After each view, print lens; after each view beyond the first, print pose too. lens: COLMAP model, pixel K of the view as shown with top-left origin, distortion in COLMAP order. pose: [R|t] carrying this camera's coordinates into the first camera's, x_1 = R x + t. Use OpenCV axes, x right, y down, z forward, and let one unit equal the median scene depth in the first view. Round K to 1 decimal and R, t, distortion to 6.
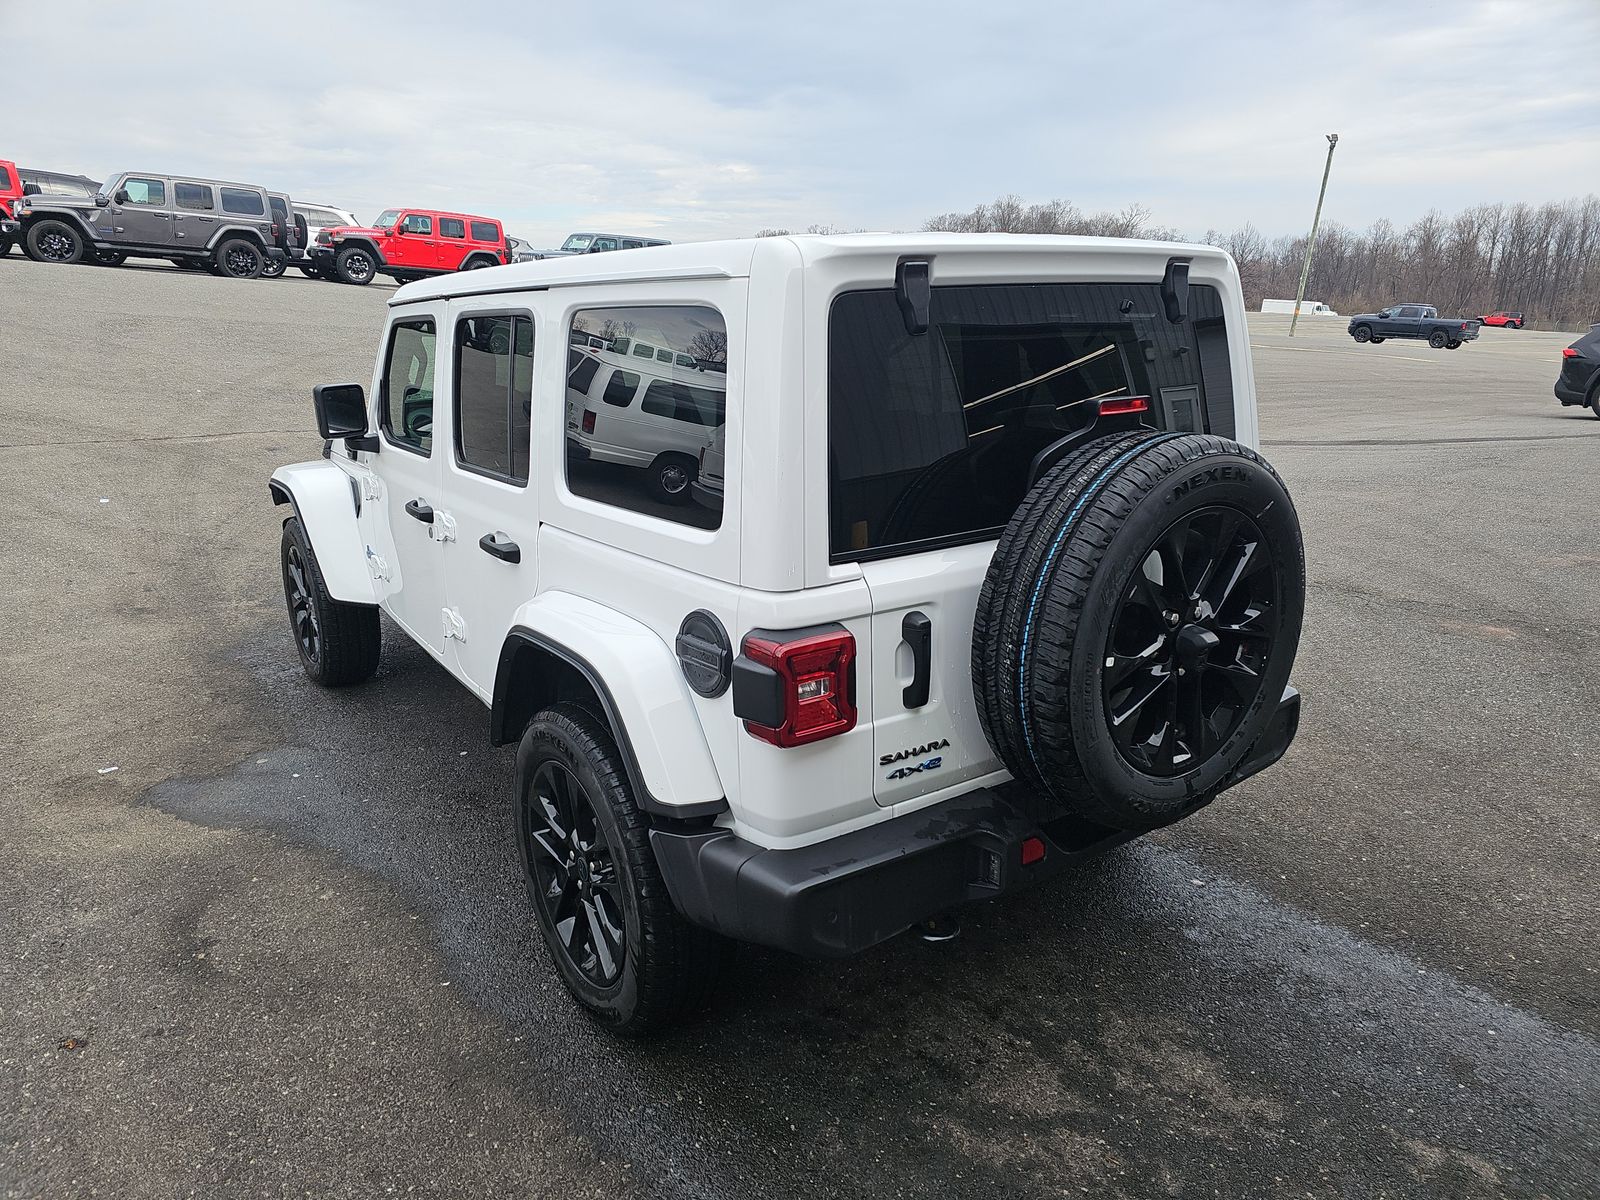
lens RADIAL K [[1092.9, 0, 788.0], [0, 1092.9, 604.0], [0, 0, 1]] dist [0.092228, -0.084391]
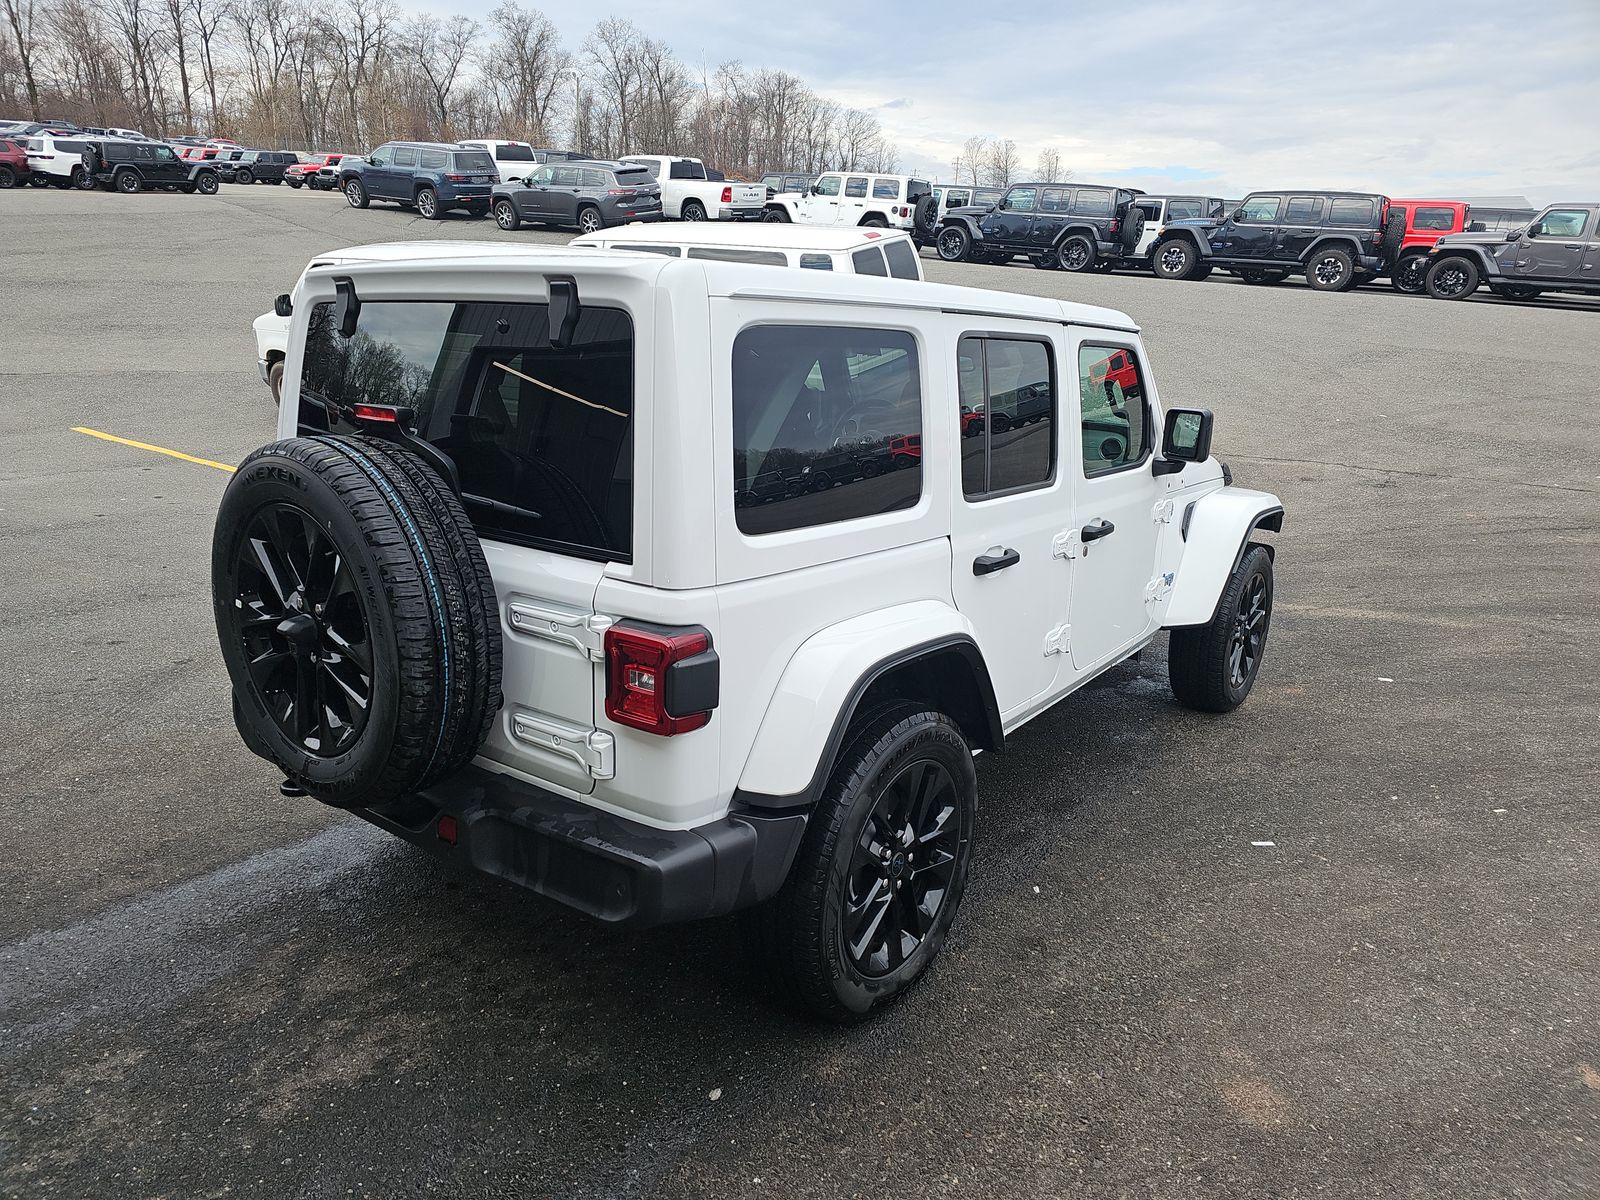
lens RADIAL K [[1092.9, 0, 788.0], [0, 1092.9, 604.0], [0, 0, 1]] dist [0.092228, -0.084391]
pose [[0.249090, 0.254485, -0.934447, 1.298507], [-0.283657, 0.941717, 0.180852, -0.277391], [0.926009, 0.220014, 0.306759, 0.961366]]
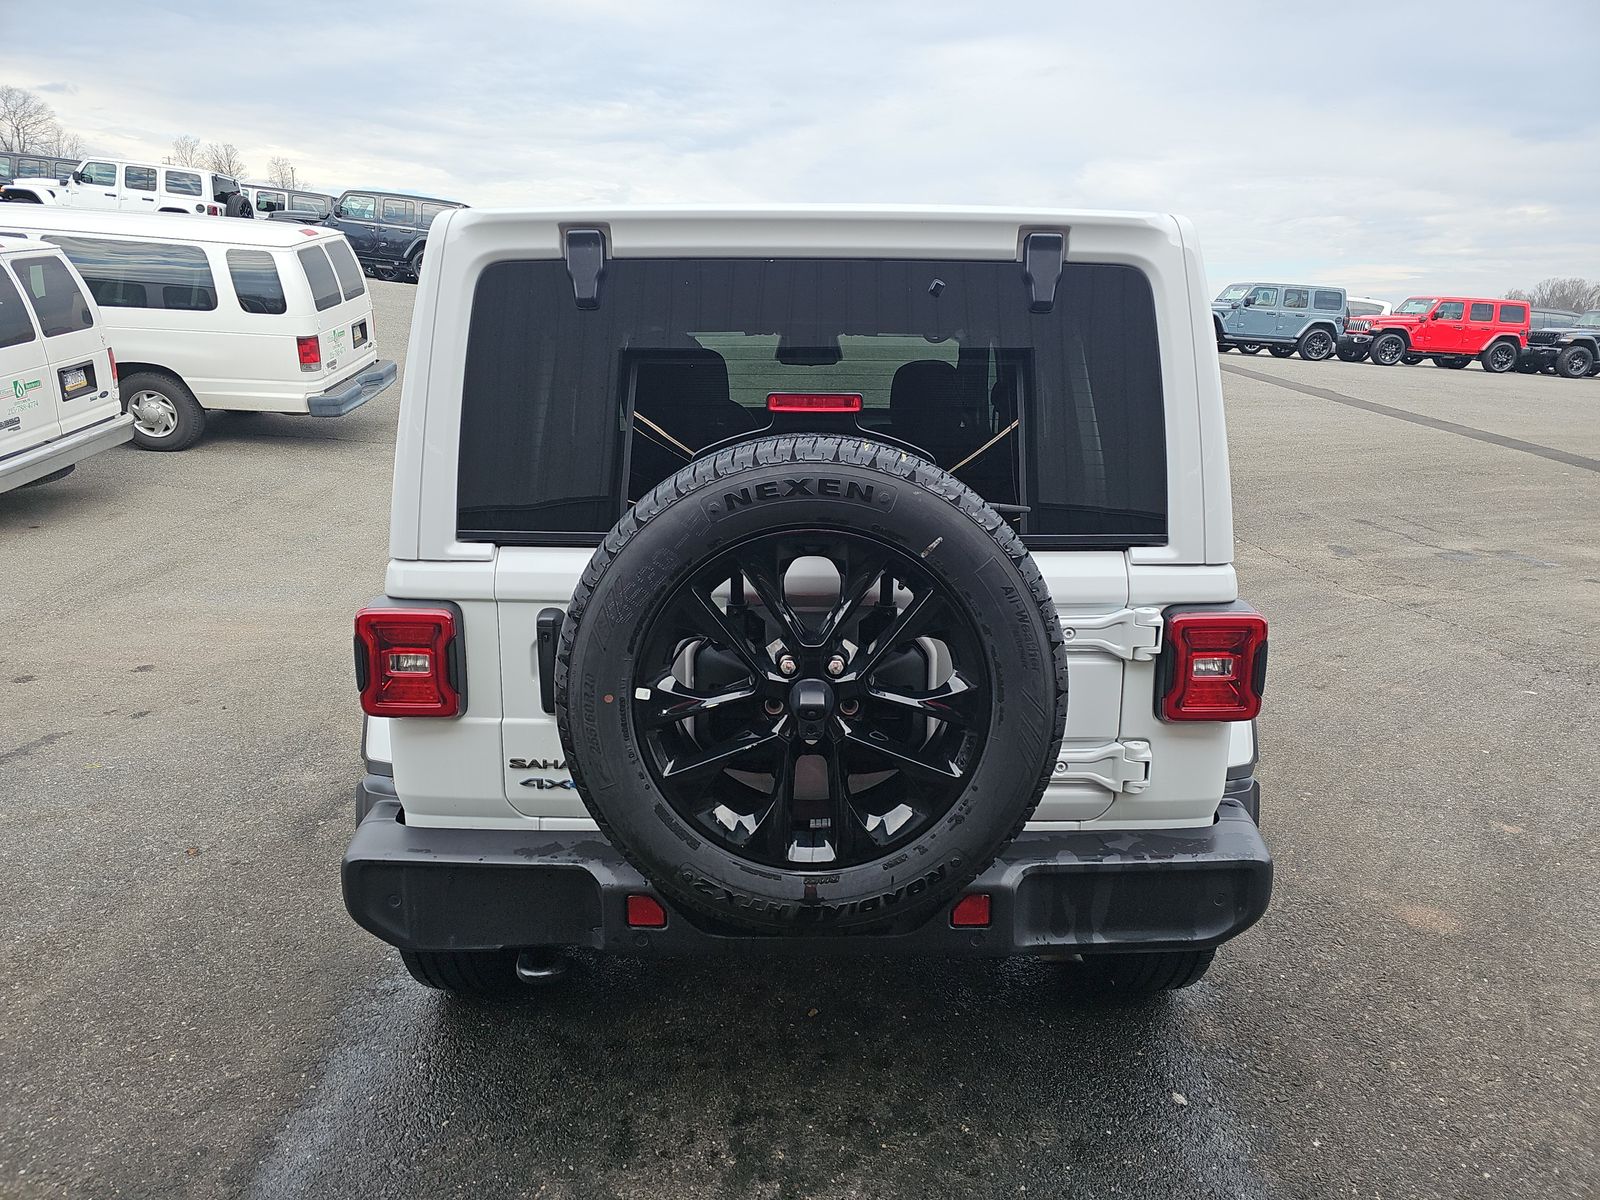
lens RADIAL K [[1105.0, 0, 800.0], [0, 1105.0, 600.0], [0, 0, 1]] dist [0.039532, -0.037968]
pose [[0.809577, 0.139980, -0.570079, 0.691918], [-0.171732, 0.985142, -0.001982, -0.028335], [0.561331, 0.099506, 0.821588, 0.305173]]
